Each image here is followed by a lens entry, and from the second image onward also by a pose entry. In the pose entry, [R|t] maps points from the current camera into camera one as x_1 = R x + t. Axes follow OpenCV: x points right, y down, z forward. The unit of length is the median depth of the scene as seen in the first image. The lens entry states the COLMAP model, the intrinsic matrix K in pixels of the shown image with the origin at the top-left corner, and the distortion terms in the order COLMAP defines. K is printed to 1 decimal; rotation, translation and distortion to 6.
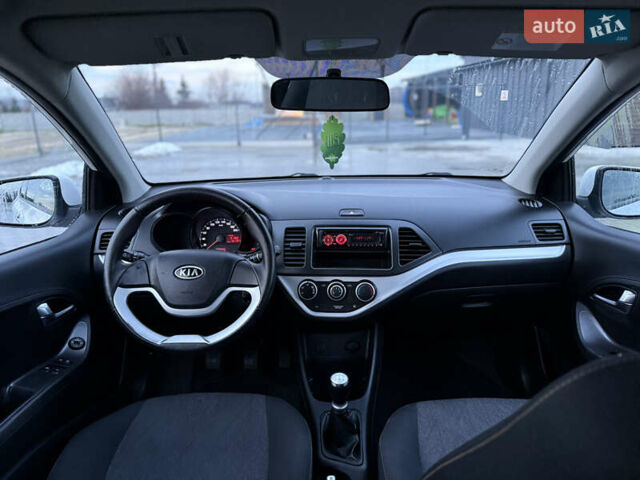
lens RADIAL K [[442.6, 0, 320.0], [0, 442.6, 240.0], [0, 0, 1]] dist [0.042812, -0.055586]
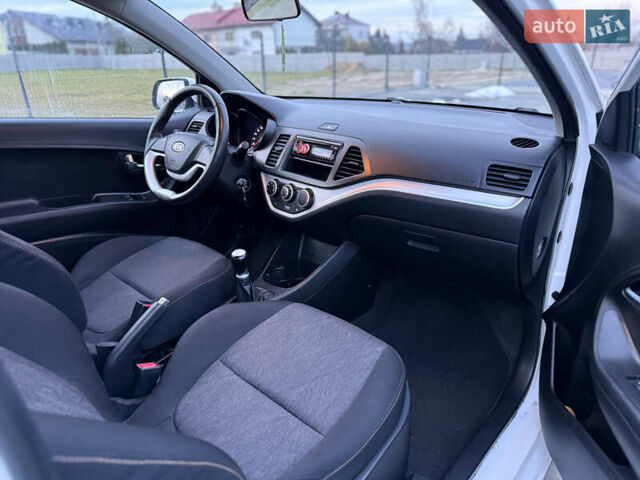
lens RADIAL K [[450.2, 0, 320.0], [0, 450.2, 240.0], [0, 0, 1]] dist [0.076522, -0.128737]
pose [[0.727739, 0.264273, -0.632894, 0.834230], [-0.196599, 0.964439, 0.176653, 0.012005], [0.657072, -0.004131, 0.753816, 0.189355]]
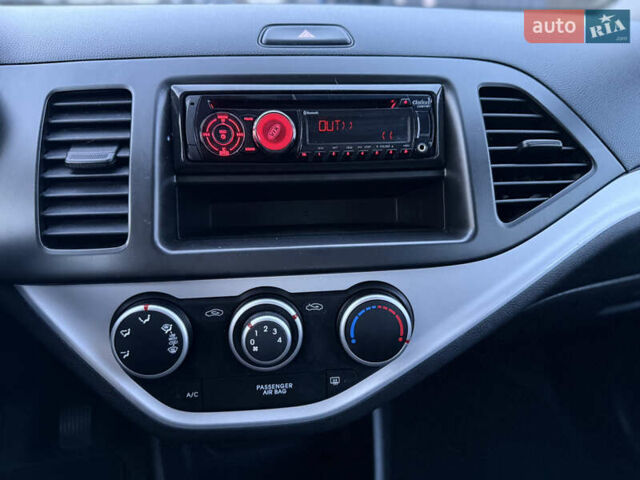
lens RADIAL K [[442.6, 0, 320.0], [0, 442.6, 240.0], [0, 0, 1]] dist [0.042812, -0.055586]
pose [[0.981622, -0.055940, 0.182452, 0.023568], [0.029195, 0.988838, 0.146108, 0.024459], [-0.188588, -0.138097, 0.972298, 0.737162]]
